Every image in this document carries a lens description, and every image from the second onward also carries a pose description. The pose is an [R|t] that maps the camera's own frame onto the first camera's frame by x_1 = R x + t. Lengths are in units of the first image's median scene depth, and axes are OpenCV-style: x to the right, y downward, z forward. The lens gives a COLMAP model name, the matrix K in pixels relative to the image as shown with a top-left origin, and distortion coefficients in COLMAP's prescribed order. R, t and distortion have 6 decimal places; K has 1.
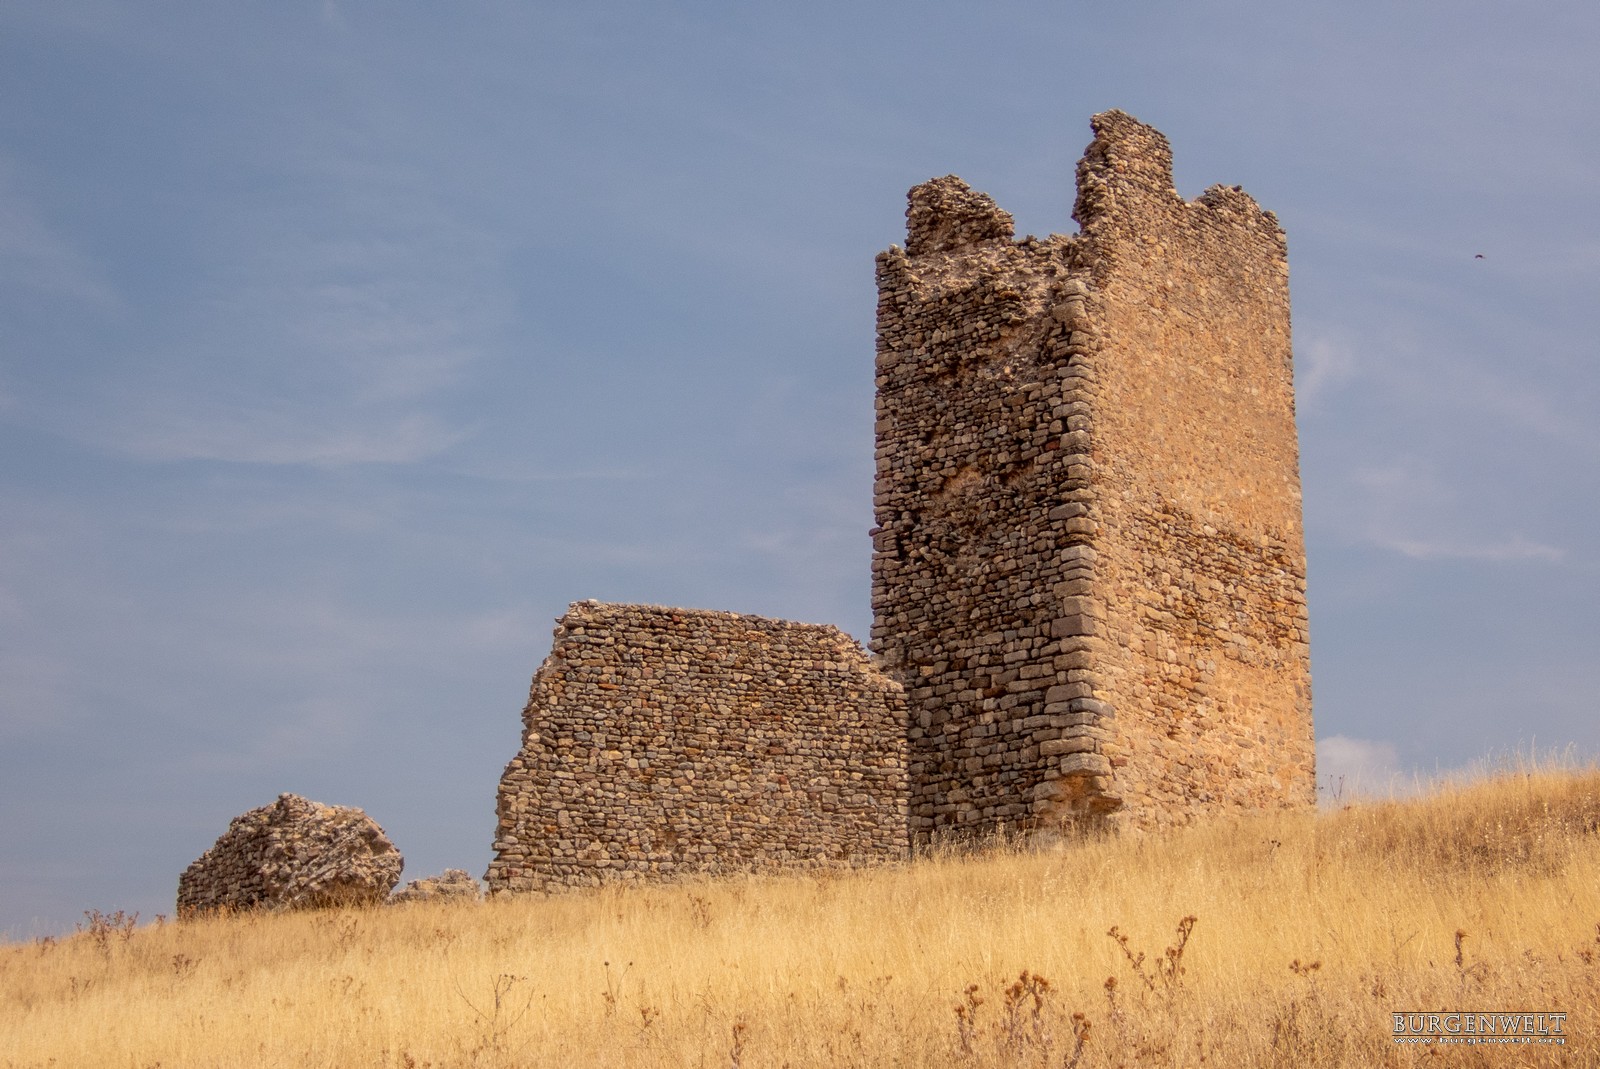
lens RADIAL K [[2677.1, 0, 802.0], [0, 2677.1, 539.5], [0, 0, 1]] dist [0.054755, 0.000000]
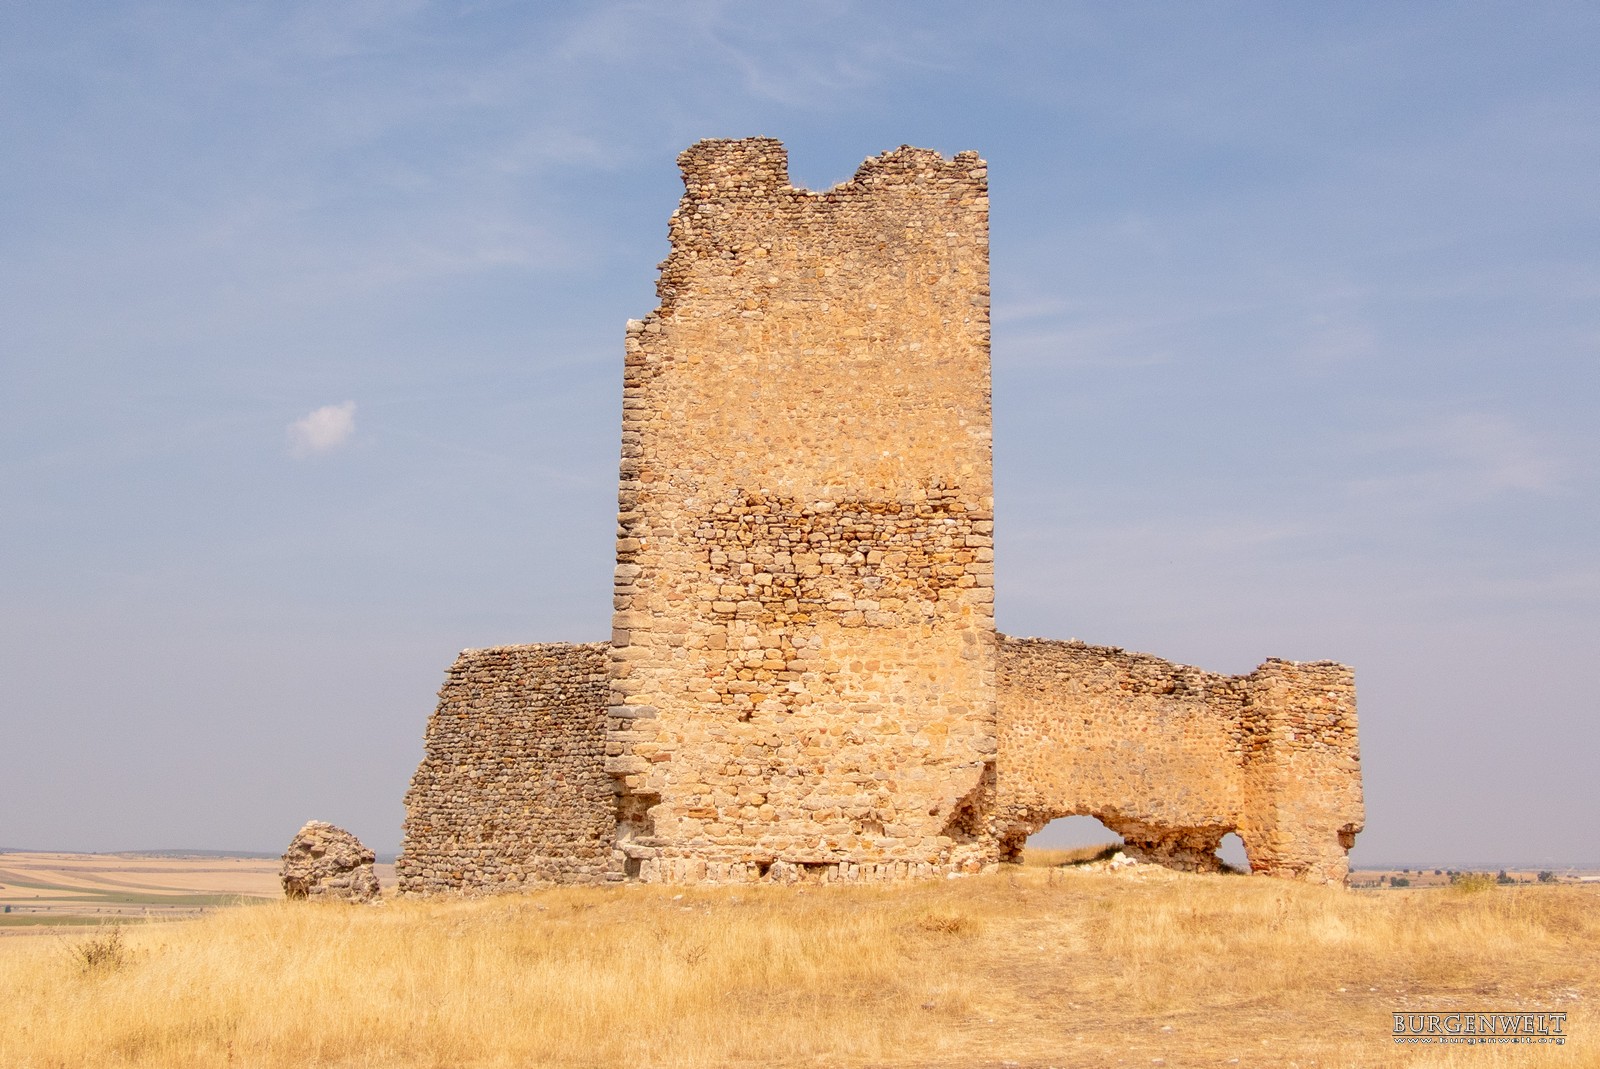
lens RADIAL K [[1640.5, 0, 796.9], [0, 1640.5, 534.4], [0, 0, 1]] dist [0.013030, 0.000000]
pose [[0.617305, -0.153936, -0.771516, 0.658146], [0.210121, 0.977306, -0.026875, 0.023035], [0.758145, -0.145522, 0.635642, 0.609598]]
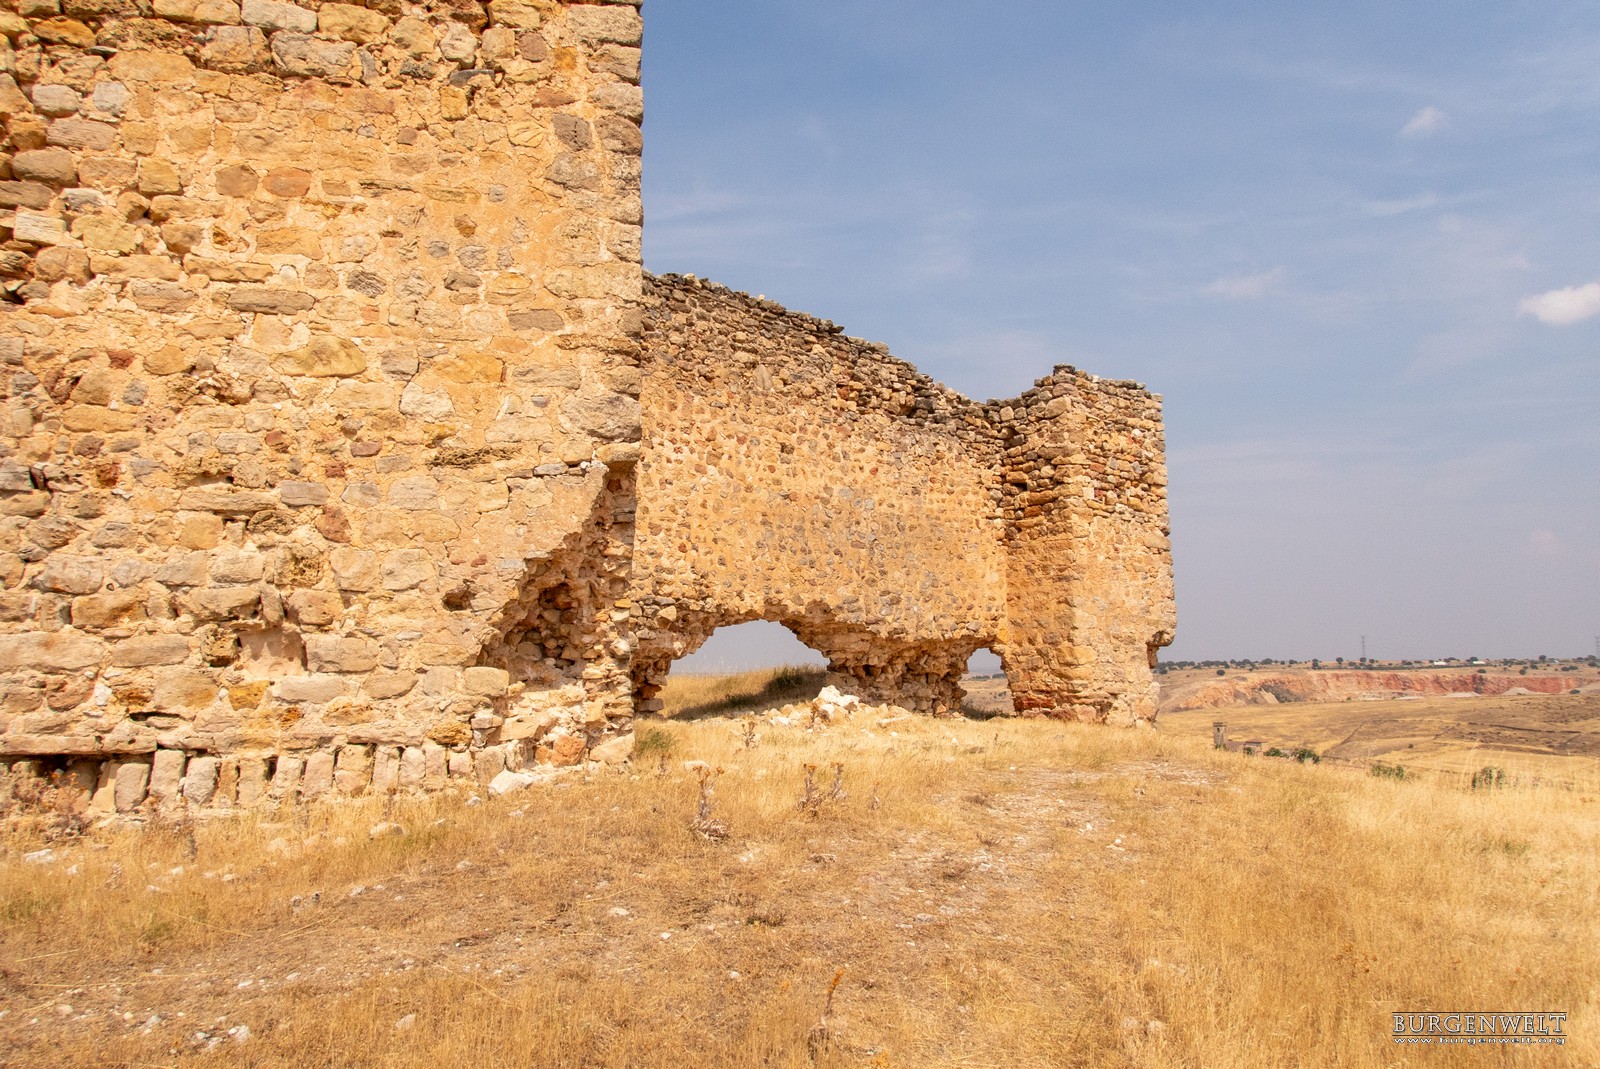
lens RADIAL K [[1175.6, 0, 794.7], [0, 1175.6, 531.6], [0, 0, 1]] dist [-0.002712, -0.001929]
pose [[0.823645, -0.081996, -0.561147, 0.313579], [0.169860, 0.979734, 0.106157, 0.103644], [0.541070, -0.182752, 0.820881, 0.931951]]
